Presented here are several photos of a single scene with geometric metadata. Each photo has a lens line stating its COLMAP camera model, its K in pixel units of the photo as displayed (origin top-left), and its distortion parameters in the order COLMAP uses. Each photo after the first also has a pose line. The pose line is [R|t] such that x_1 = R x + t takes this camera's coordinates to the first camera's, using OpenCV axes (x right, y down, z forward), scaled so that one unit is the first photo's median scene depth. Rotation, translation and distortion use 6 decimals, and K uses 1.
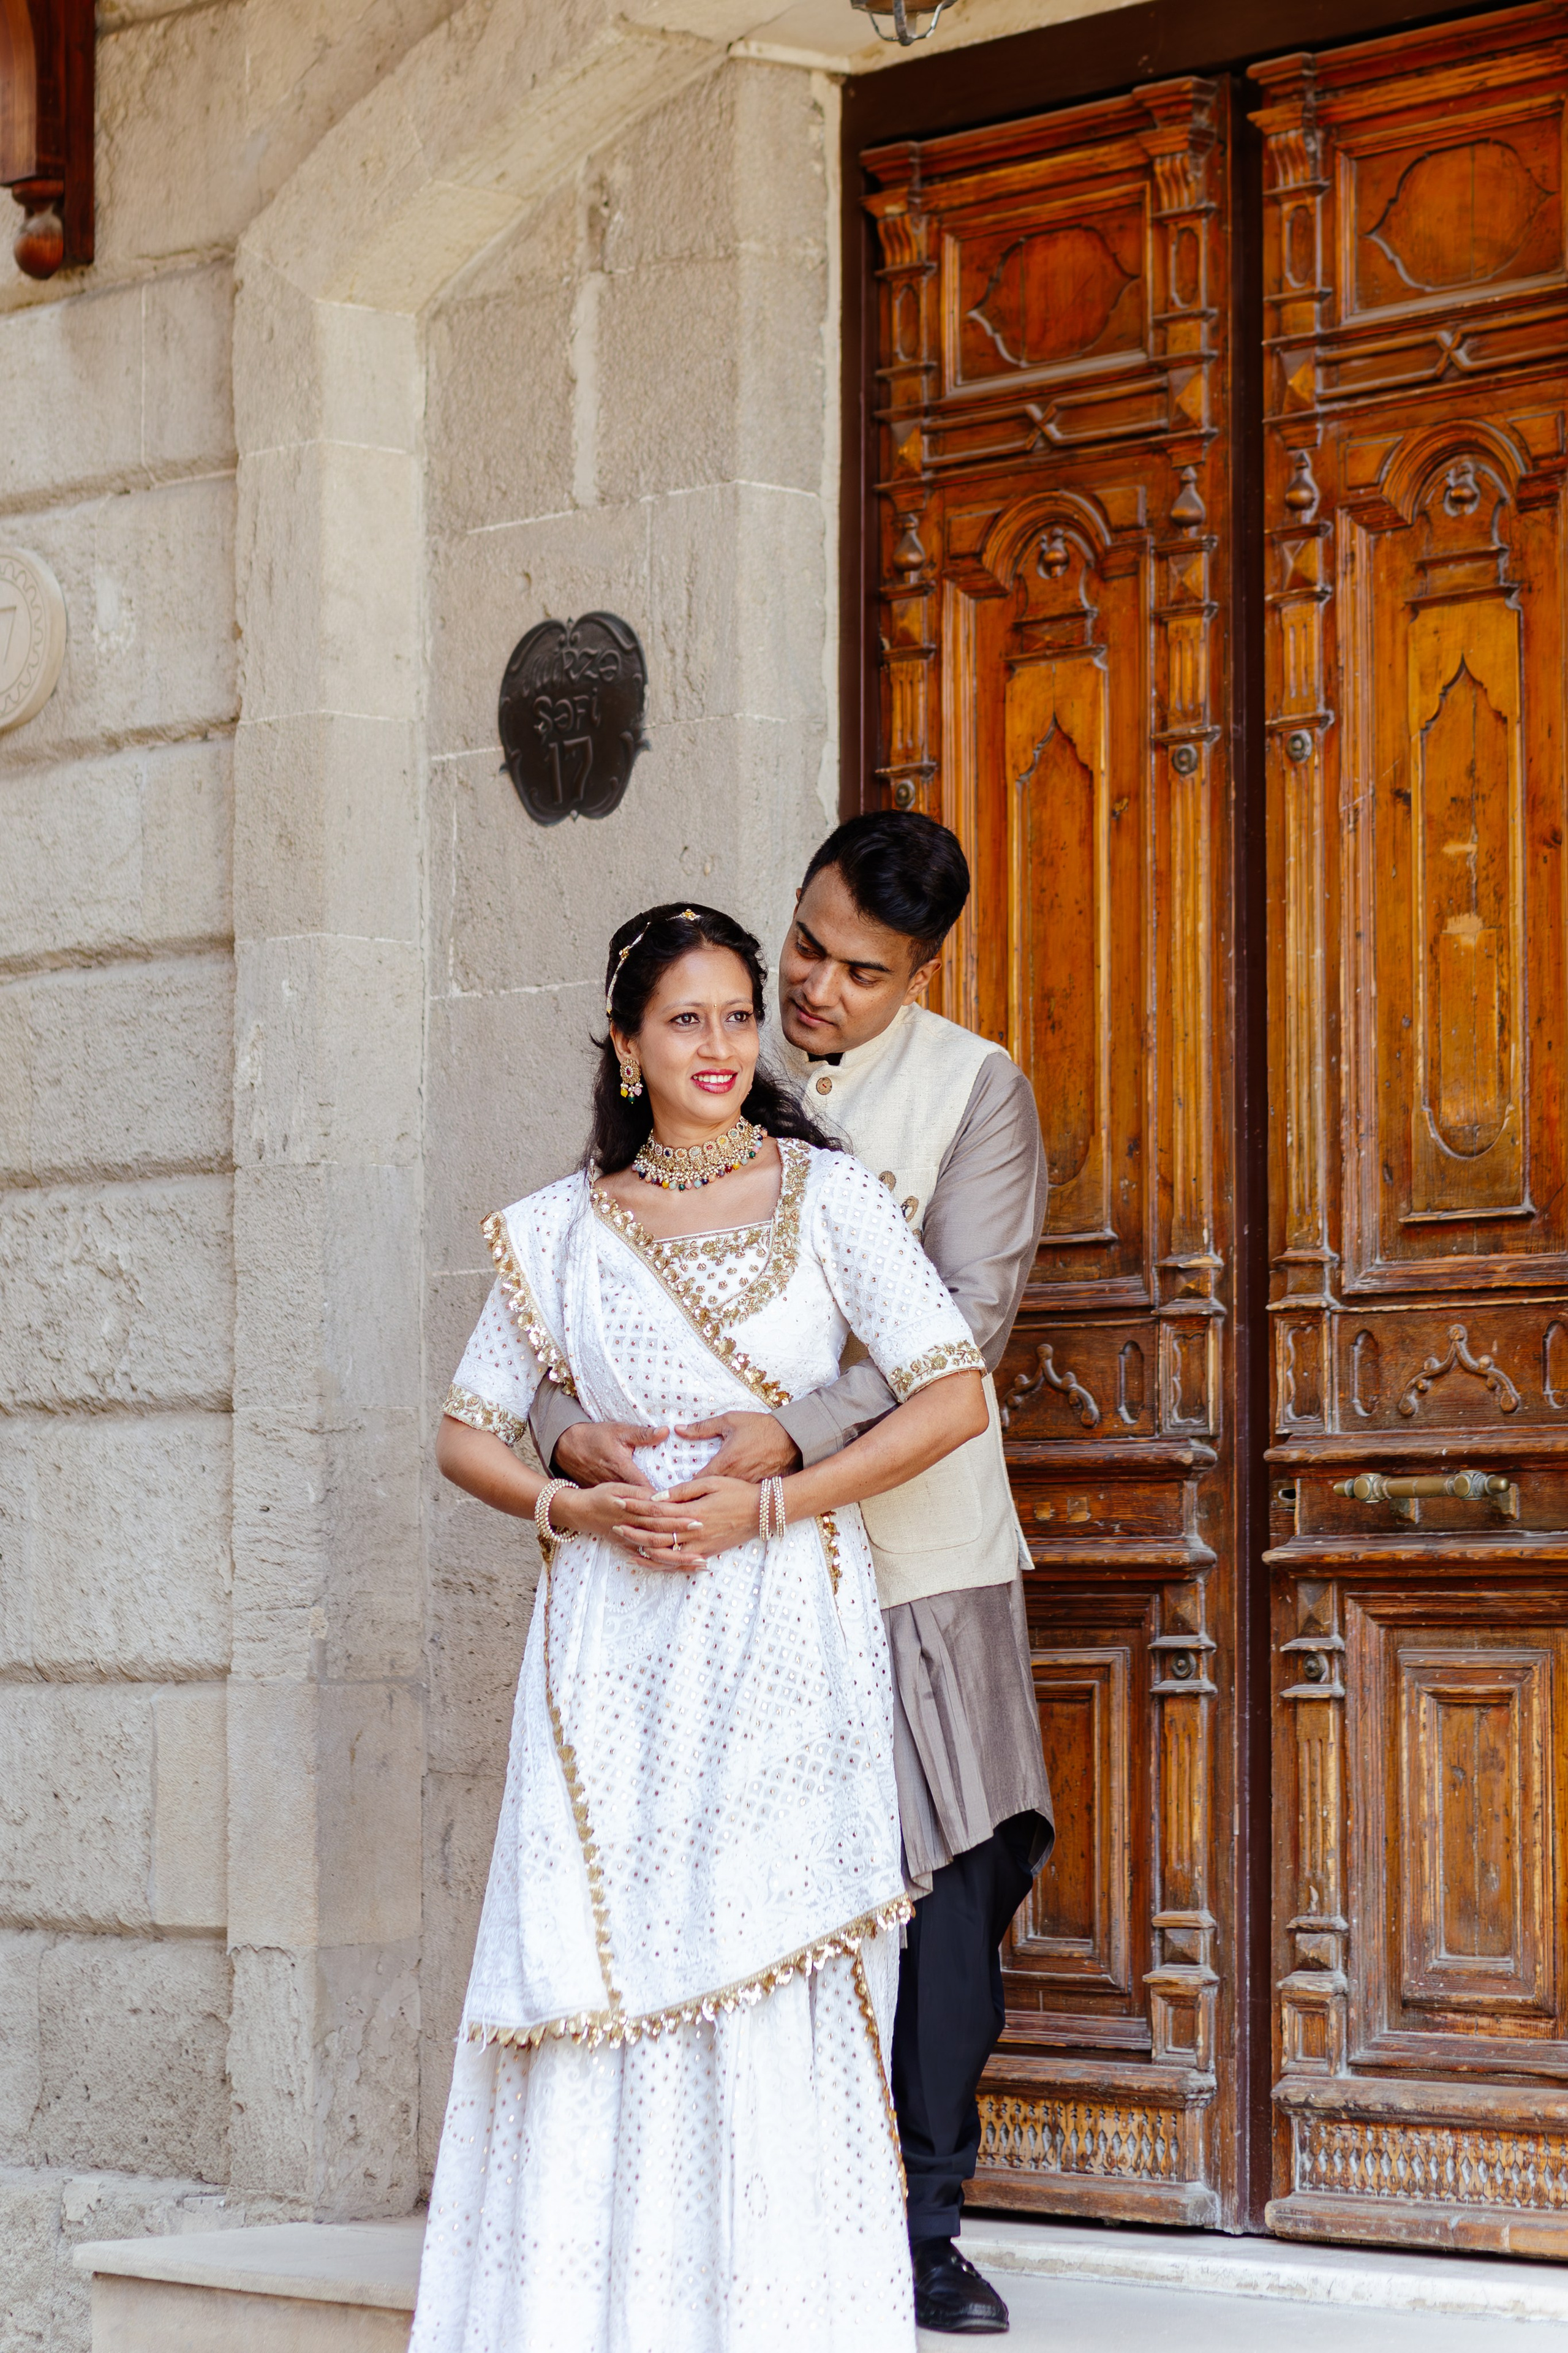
lens RADIAL K [[5583.2, 0, 783.8], [0, 5583.2, 1559.1], [0, 0, 1]] dist [0.089019, -0.027803]
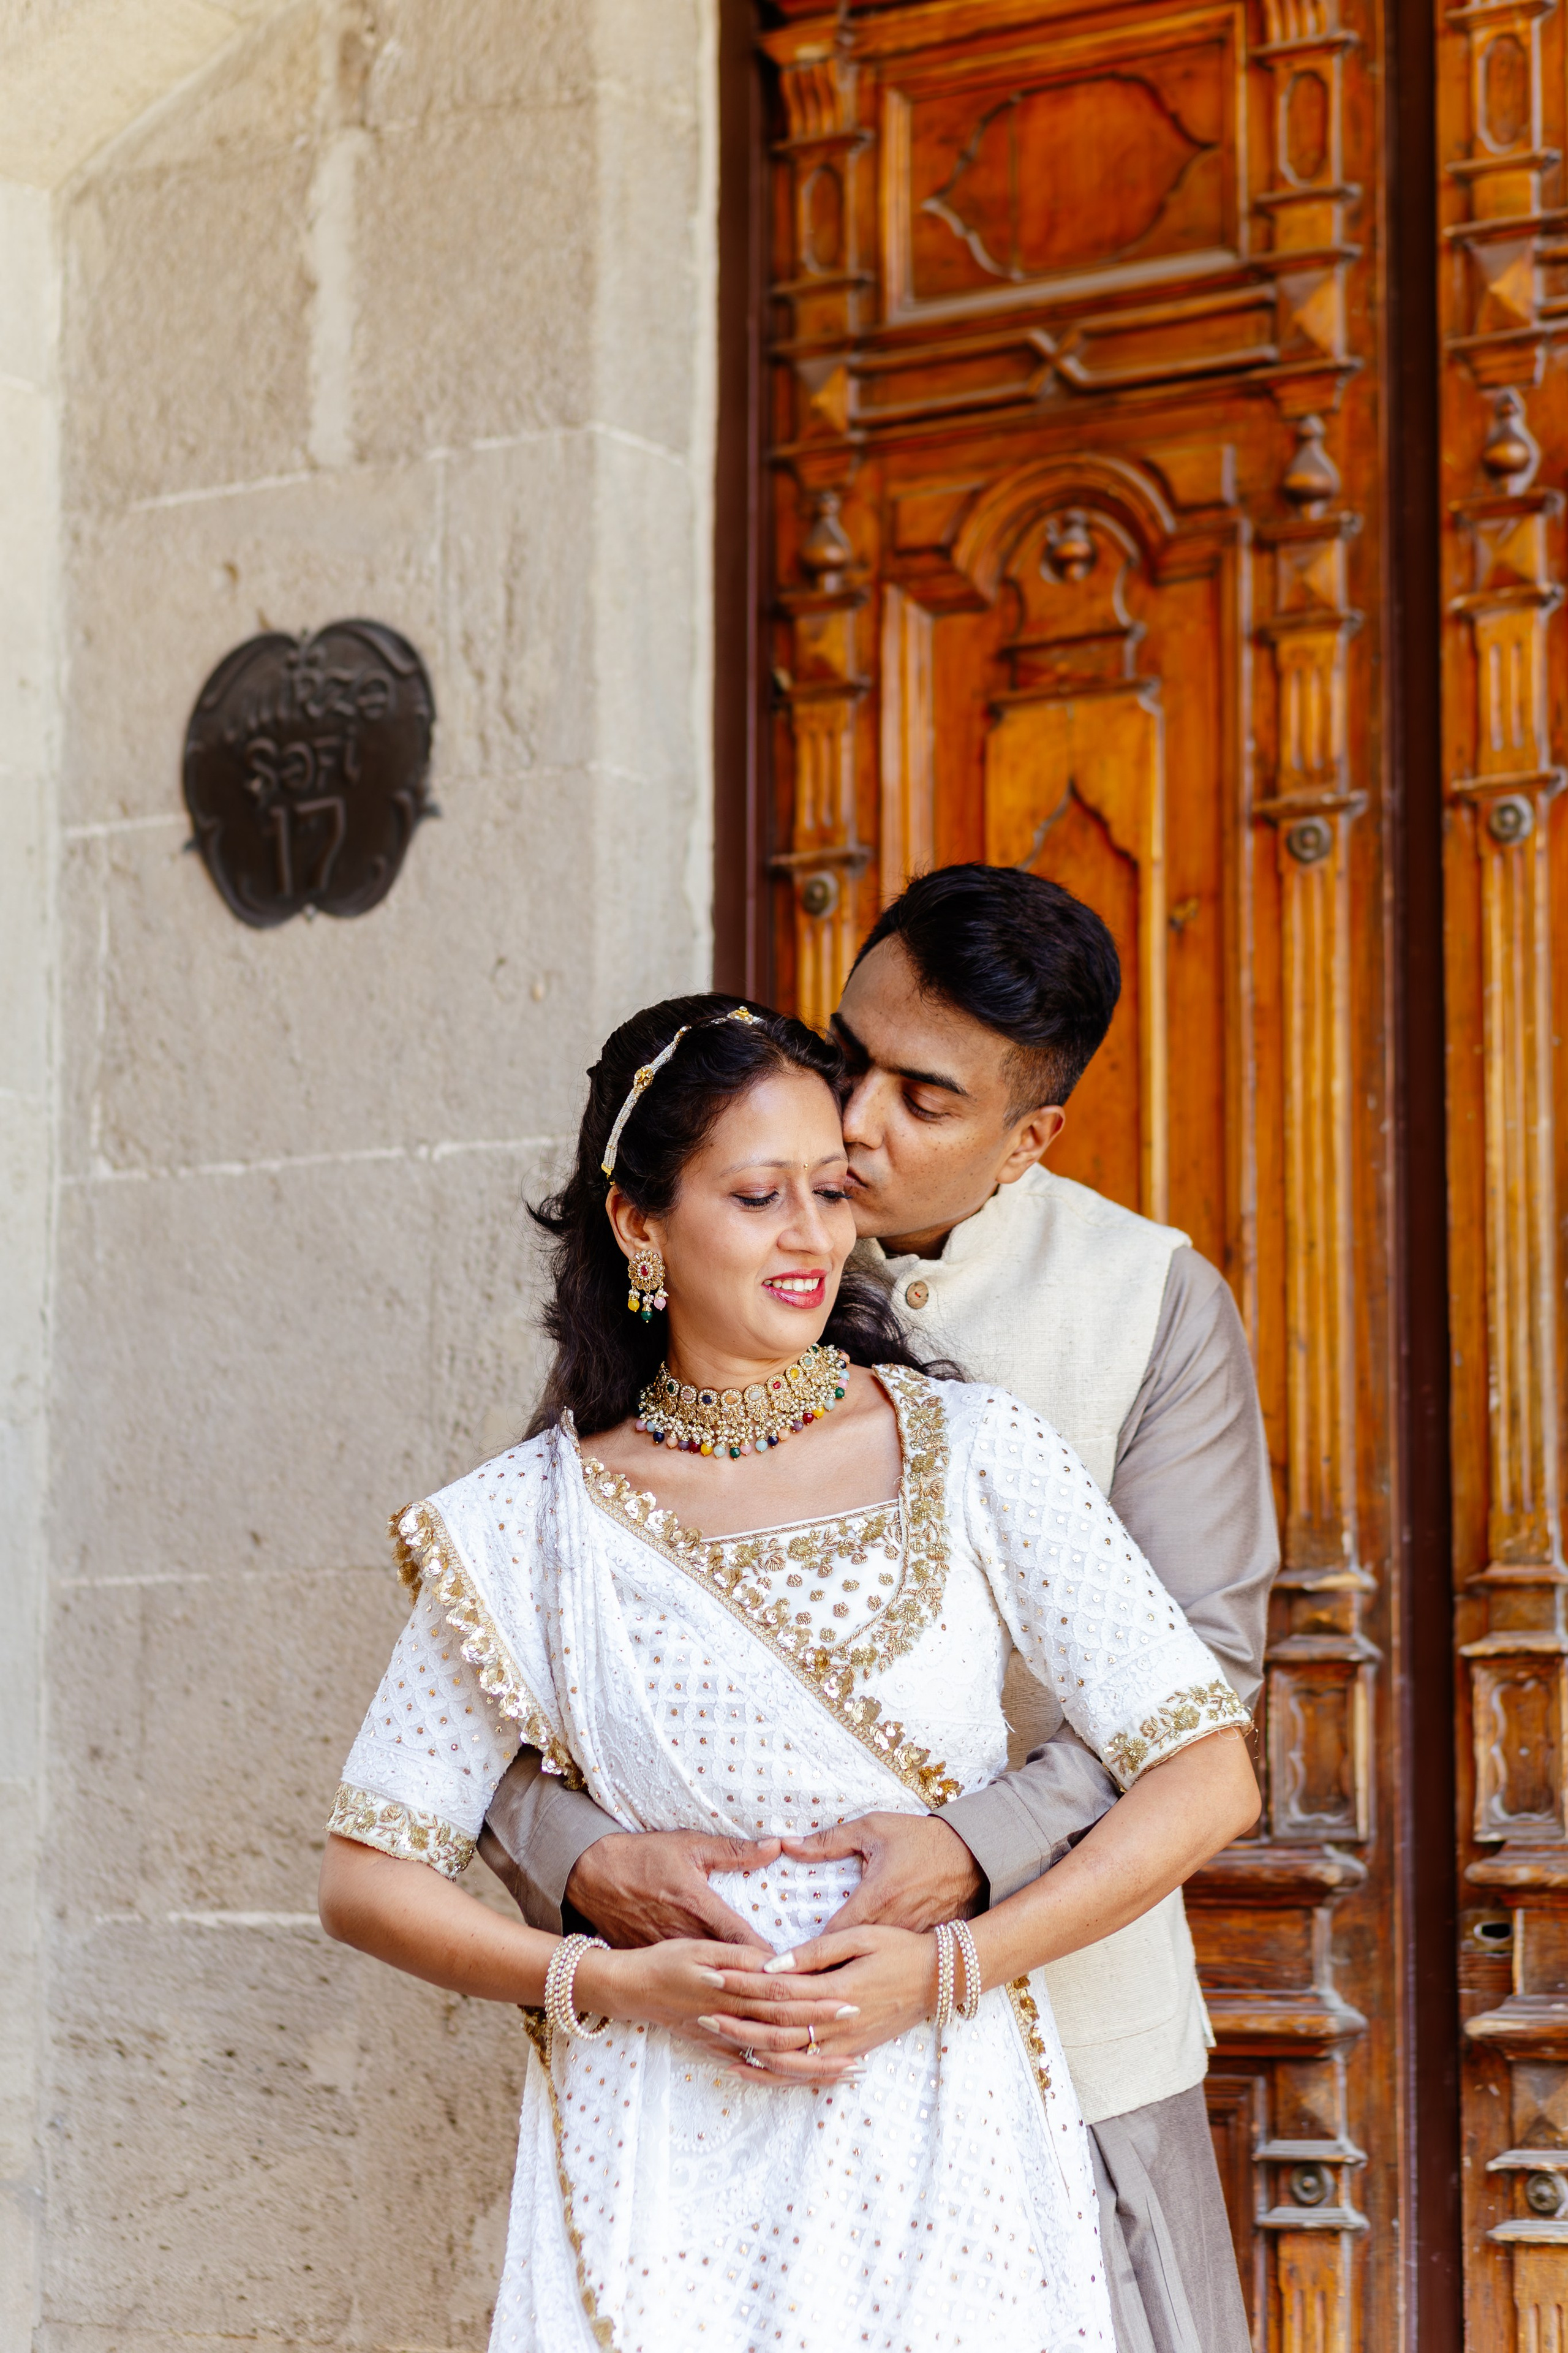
lens RADIAL K [[5583.2, 0, 783.8], [0, 5583.2, 1559.1], [0, 0, 1]] dist [0.089019, -0.027803]
pose [[0.981850, 0.015293, 0.189042, -0.115252], [-0.004282, 0.998277, -0.058519, -0.015944], [-0.189611, 0.056647, 0.980224, 0.346831]]
